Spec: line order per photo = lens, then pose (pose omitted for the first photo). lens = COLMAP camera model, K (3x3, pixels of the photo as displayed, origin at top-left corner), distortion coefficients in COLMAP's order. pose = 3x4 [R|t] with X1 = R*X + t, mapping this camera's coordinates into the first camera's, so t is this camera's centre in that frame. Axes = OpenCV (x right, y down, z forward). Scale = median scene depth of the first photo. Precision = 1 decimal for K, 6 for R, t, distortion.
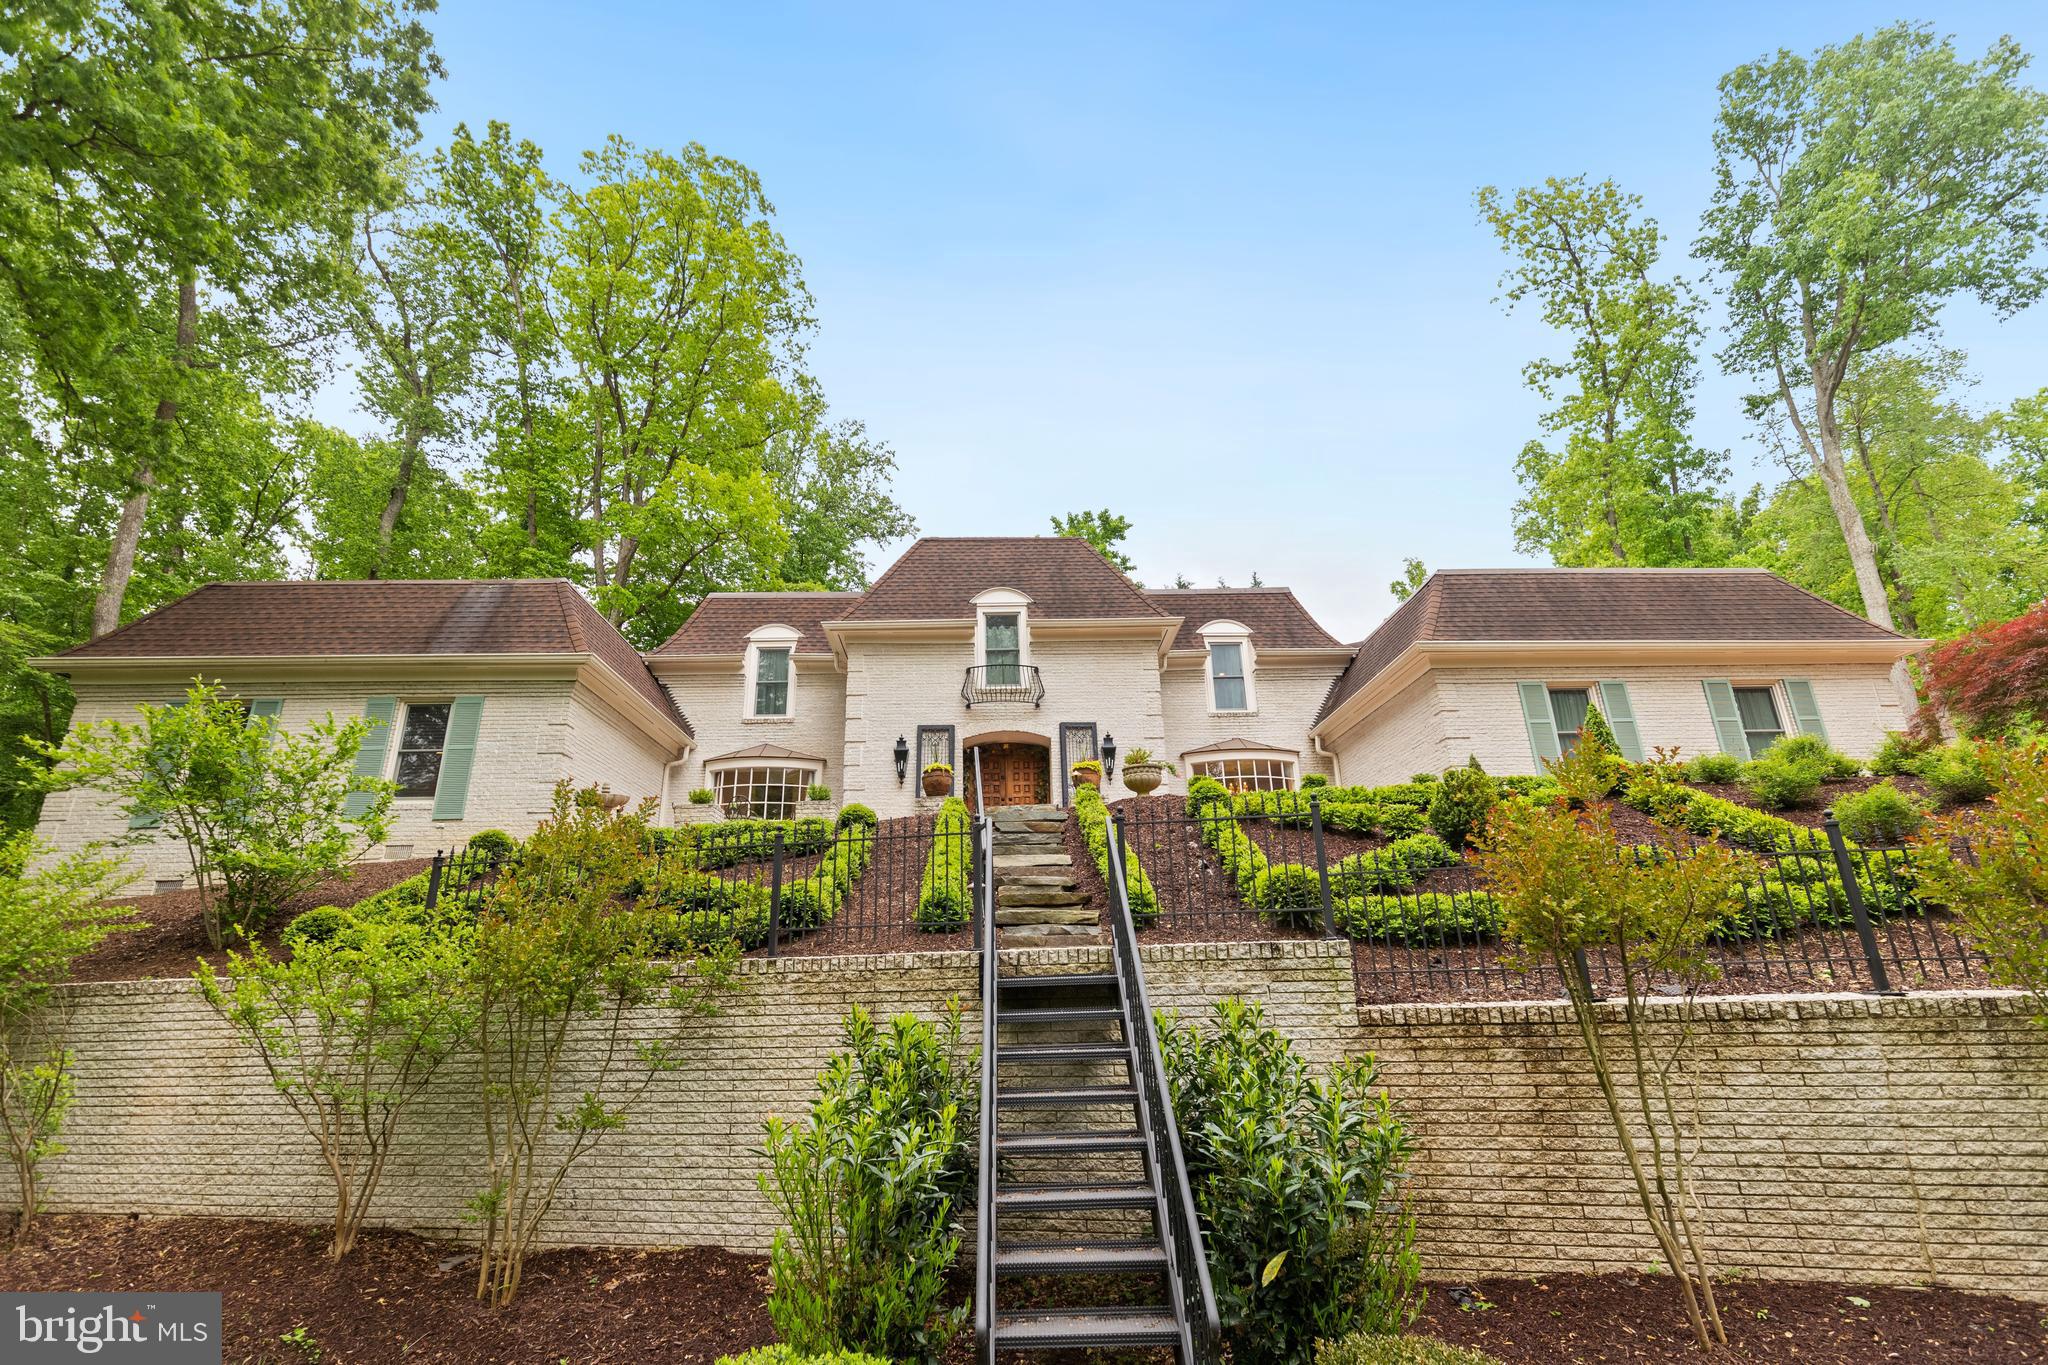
lens RADIAL K [[924.5, 0, 1011.3], [0, 924.5, 675.8], [0, 0, 1]] dist [0.001460, -0.000127]
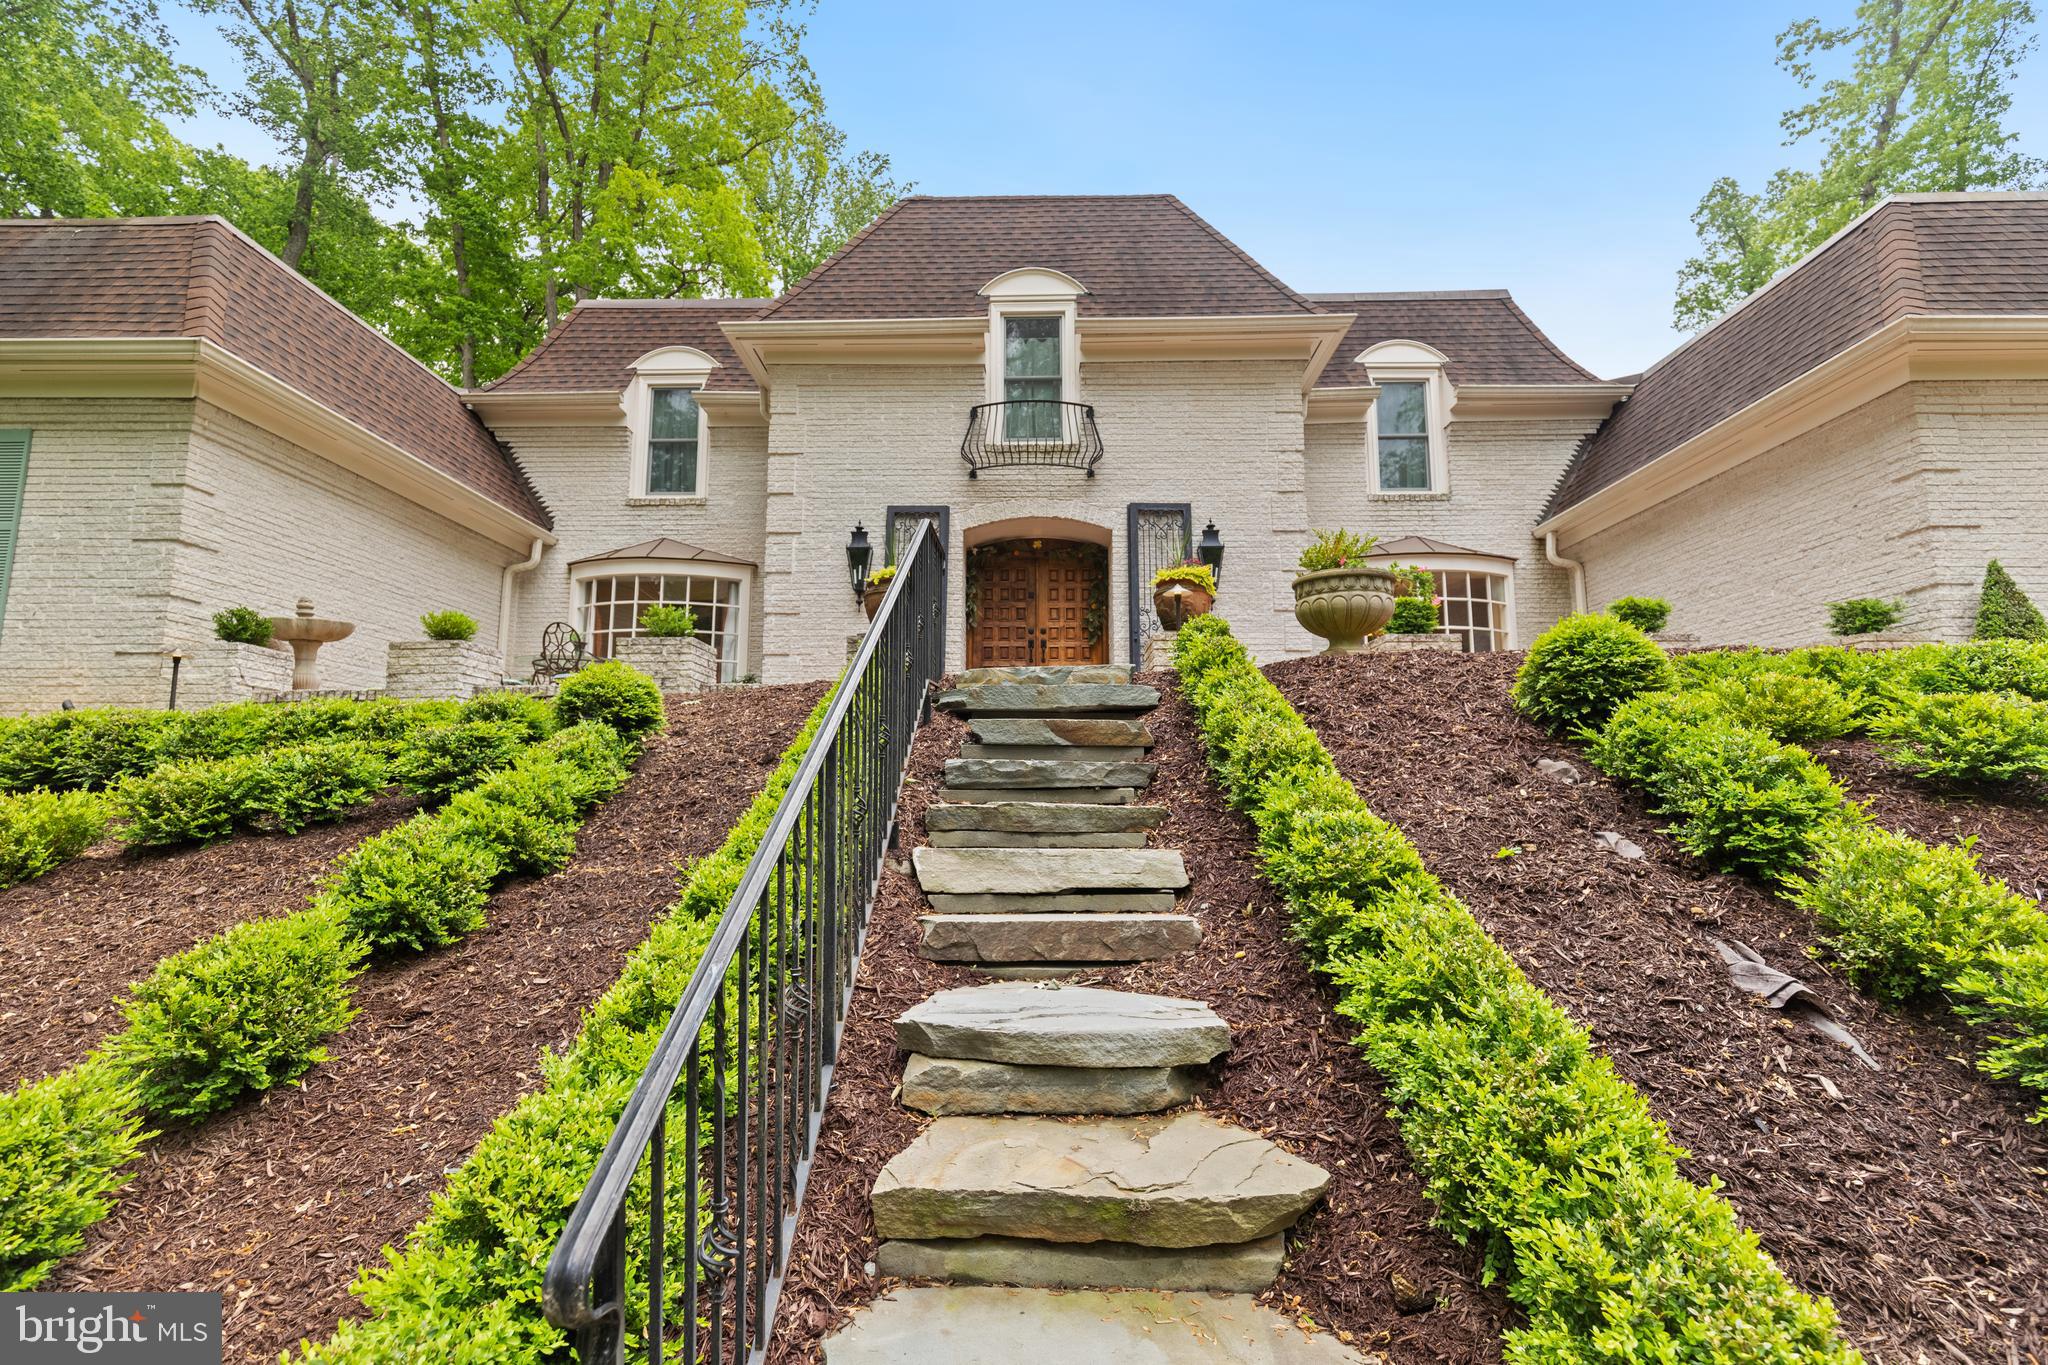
lens RADIAL K [[931.6, 0, 1014.3], [0, 931.6, 684.7], [0, 0, 1]] dist [0.002336, -0.000909]
pose [[0.998509, 0.017174, -0.051813, 0.011752], [-0.006088, 0.978332, 0.206951, 0.037307], [0.054244, -0.206327, 0.976978, 0.356731]]
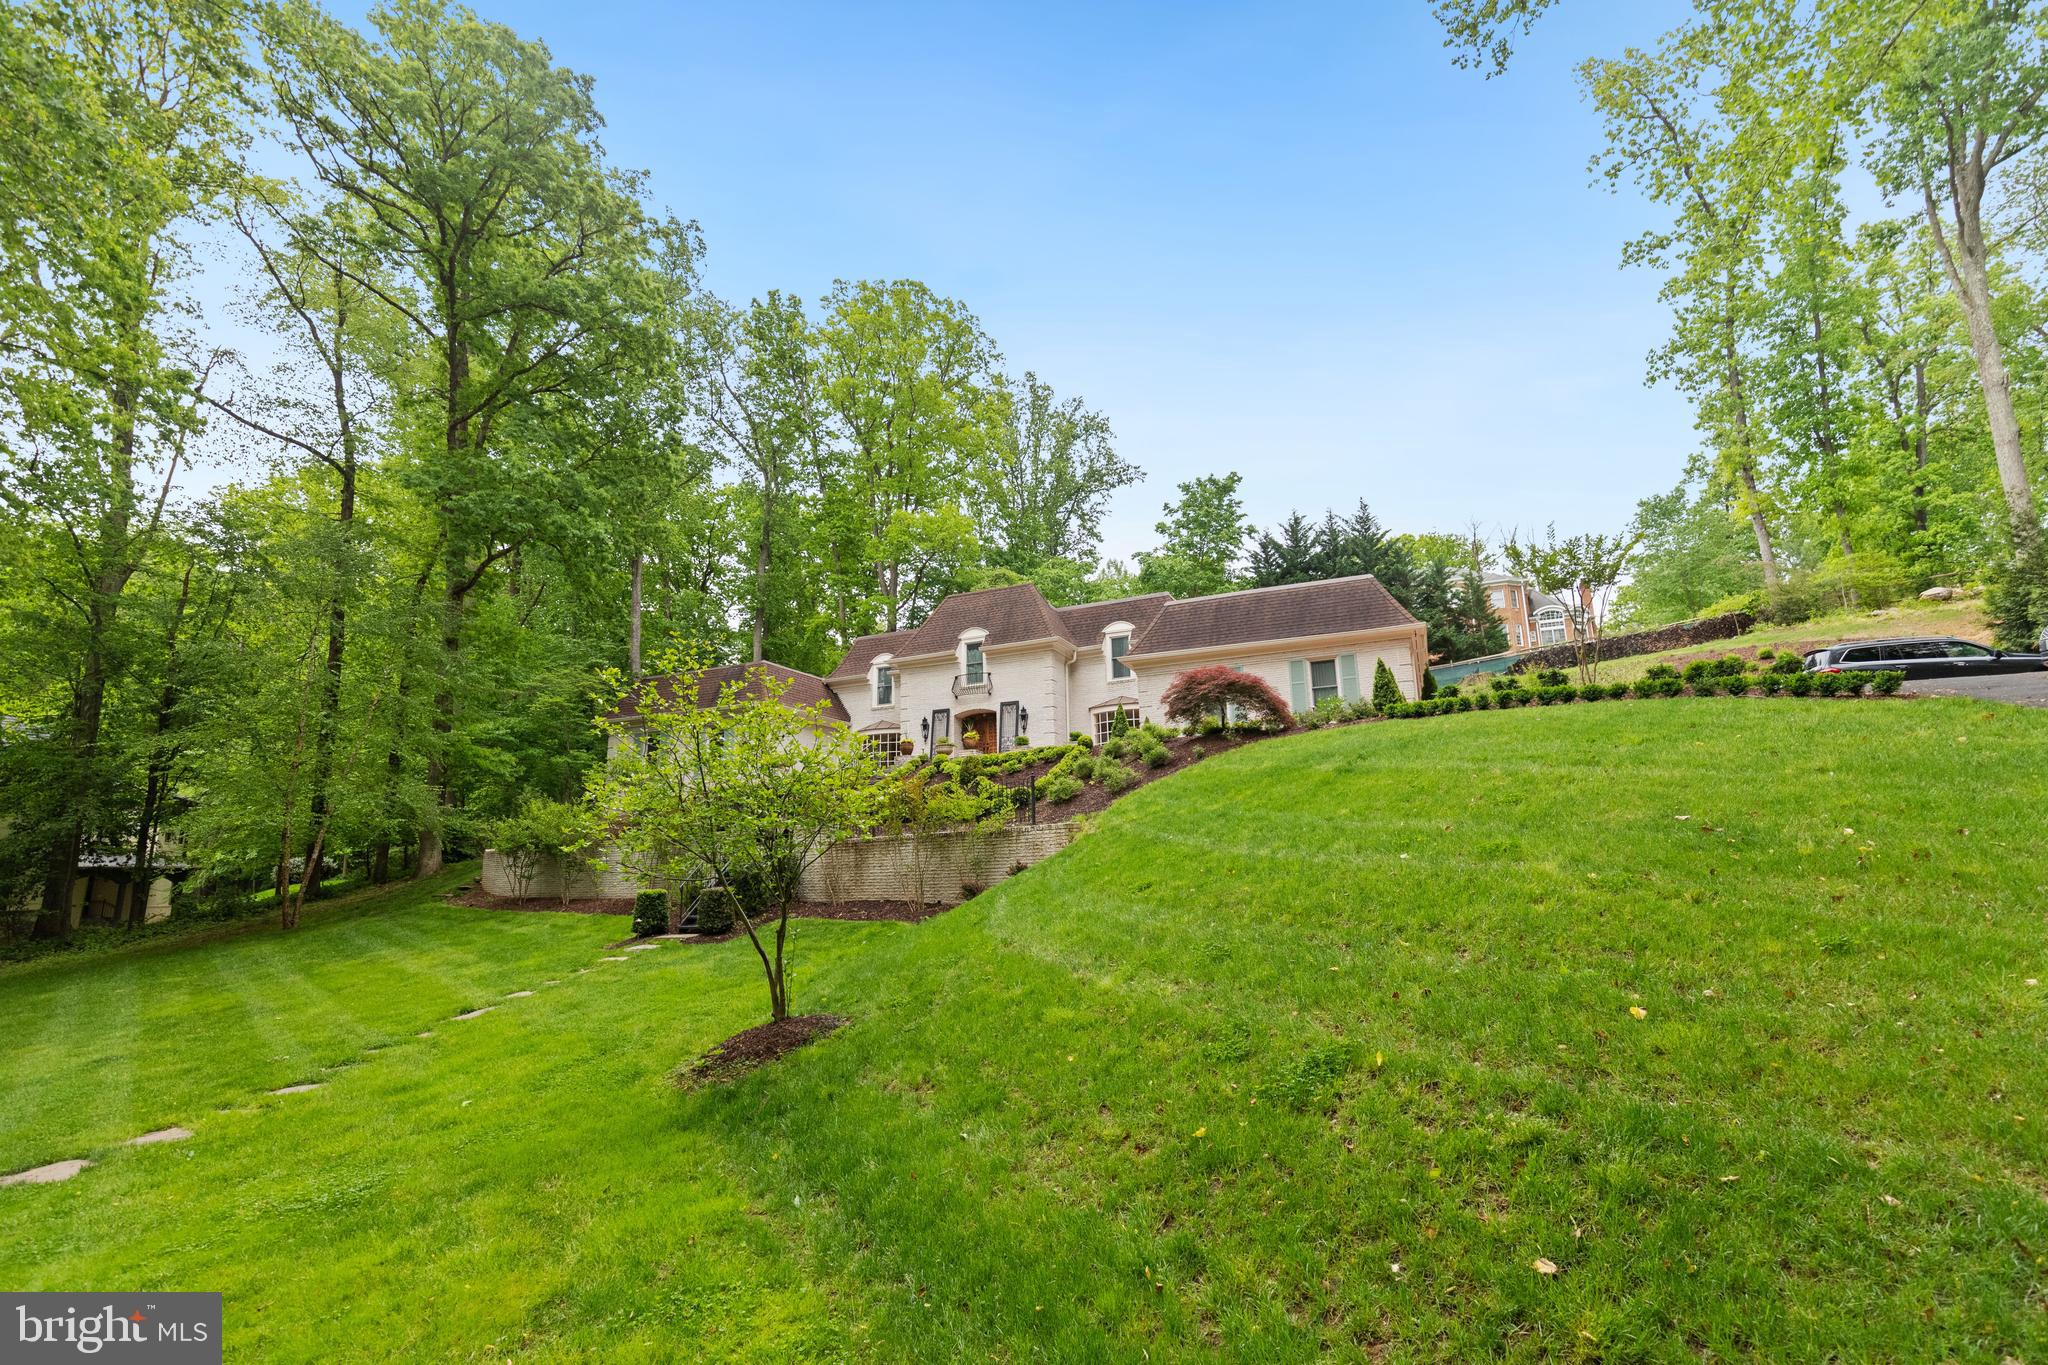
lens RADIAL K [[924.5, 0, 1012.3], [0, 924.5, 671.7], [0, 0, 1]] dist [0.001460, -0.000127]
pose [[0.899974, -0.091685, -0.426194, 0.780889], [0.145914, 0.984598, 0.096308, -0.165926], [0.410800, -0.148863, 0.899491, -0.575287]]
